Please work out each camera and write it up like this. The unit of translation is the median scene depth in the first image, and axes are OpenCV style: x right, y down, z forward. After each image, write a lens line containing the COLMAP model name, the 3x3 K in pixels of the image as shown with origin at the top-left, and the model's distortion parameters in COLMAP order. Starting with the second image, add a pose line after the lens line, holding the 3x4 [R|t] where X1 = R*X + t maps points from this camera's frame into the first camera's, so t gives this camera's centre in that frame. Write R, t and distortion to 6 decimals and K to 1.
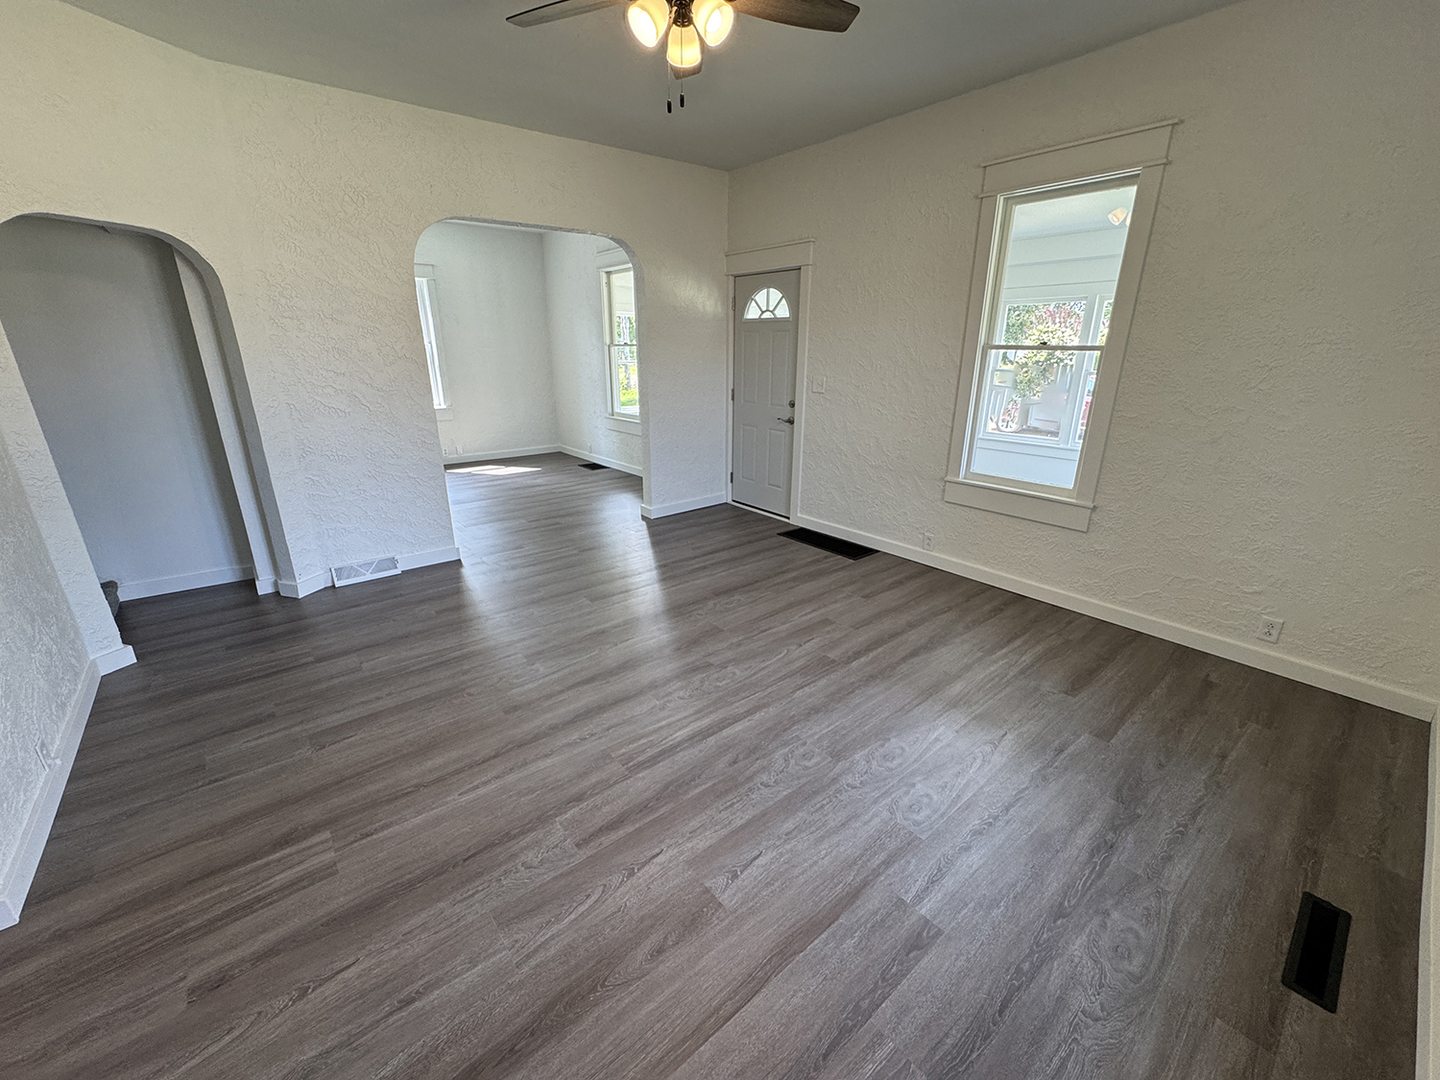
lens RADIAL K [[574.3, 0, 714.9], [0, 574.3, 540.8], [0, 0, 1]] dist [-0.005308, 0.001326]
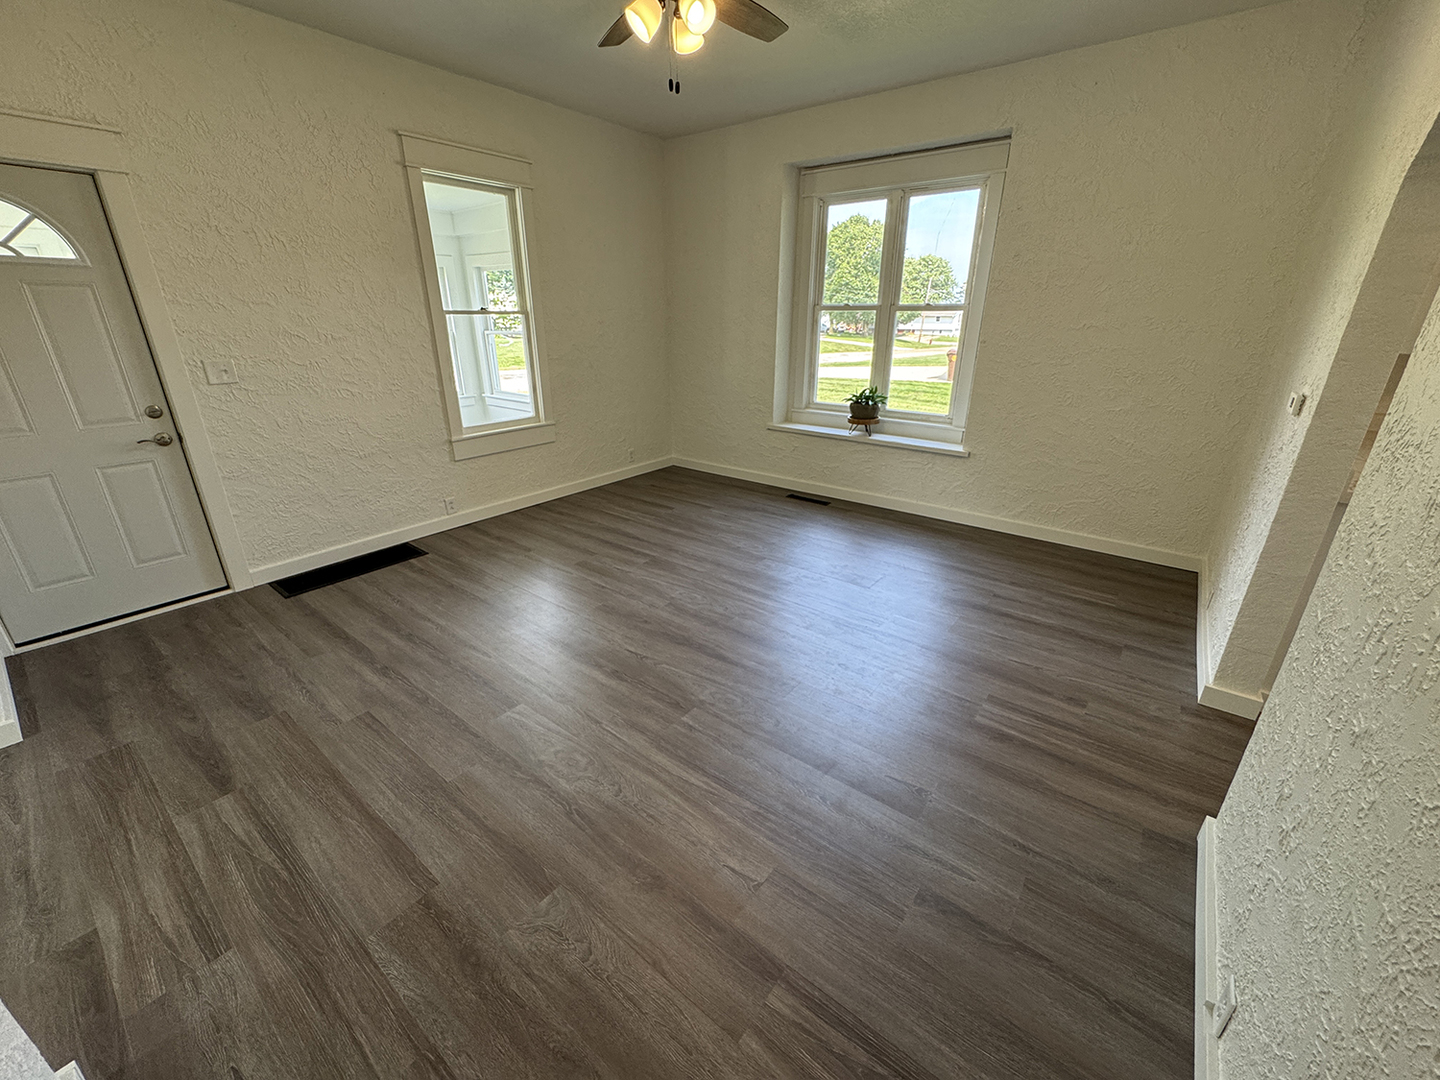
lens RADIAL K [[574.3, 0, 717.7], [0, 574.3, 543.3], [0, 0, 1]] dist [-0.005308, 0.001326]
pose [[-0.215002, -0.369368, 0.904069, -1.184939], [0.311367, 0.851484, 0.421932, -0.390393], [-0.925648, 0.372213, -0.068062, 1.128302]]
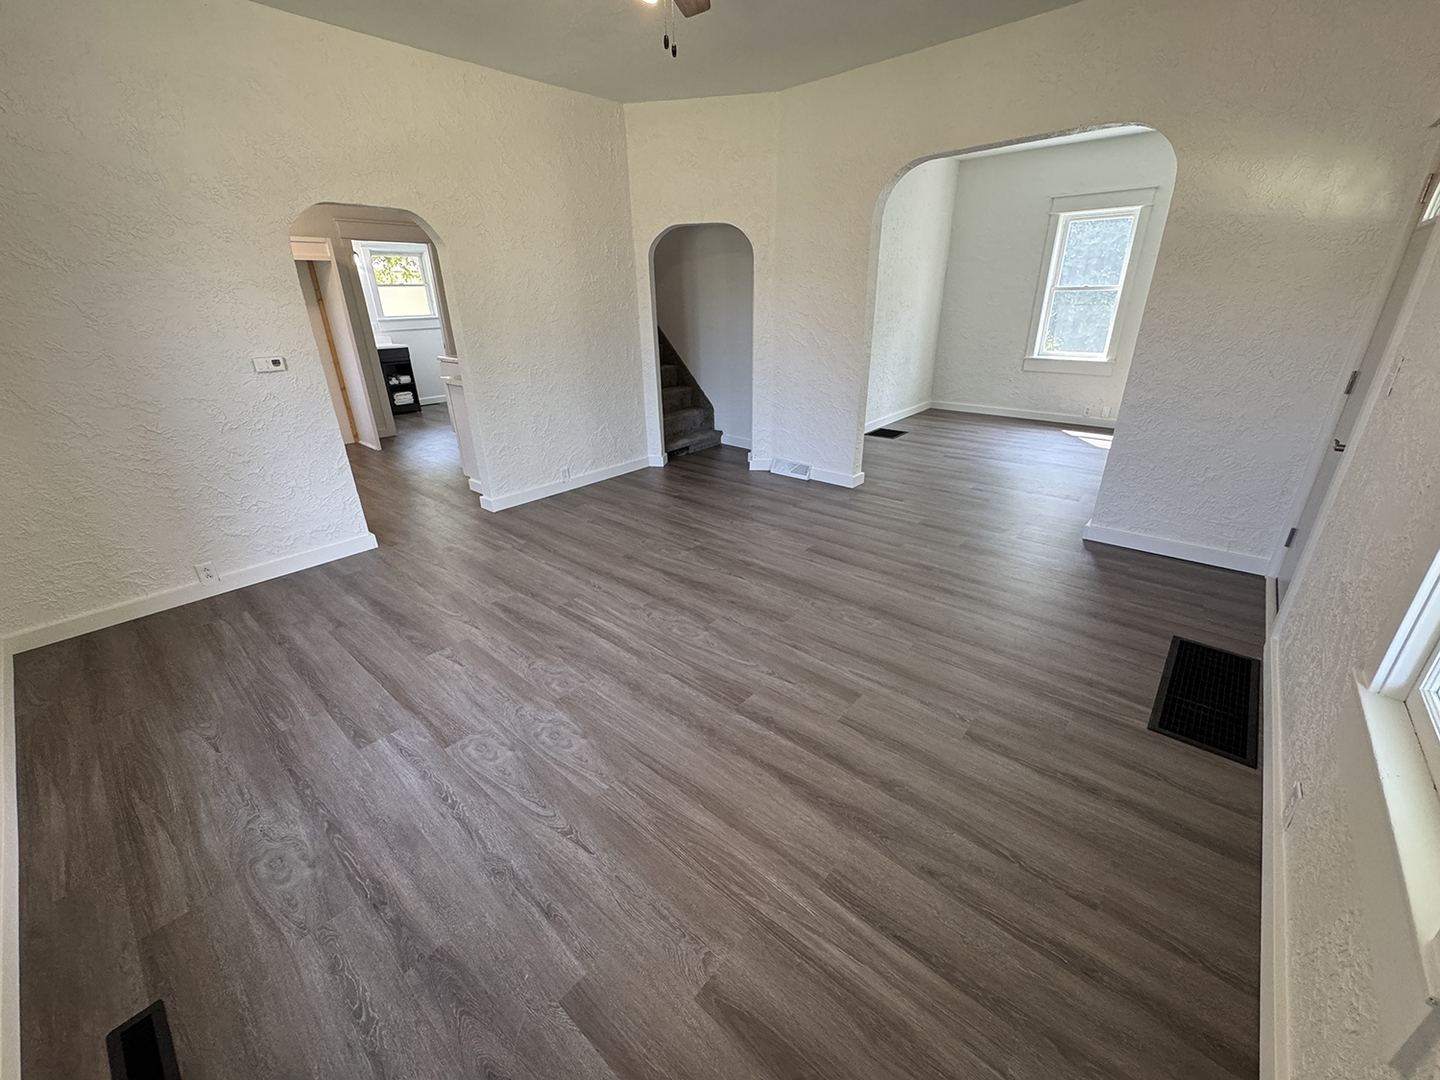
lens RADIAL K [[574.3, 0, 721.0], [0, 574.3, 541.2], [0, 0, 1]] dist [-0.005308, 0.001326]
pose [[0.168616, 0.384088, -0.907769, 1.015358], [-0.300267, 0.897199, 0.323841, -0.288265], [0.938834, 0.217968, 0.266611, 0.859863]]
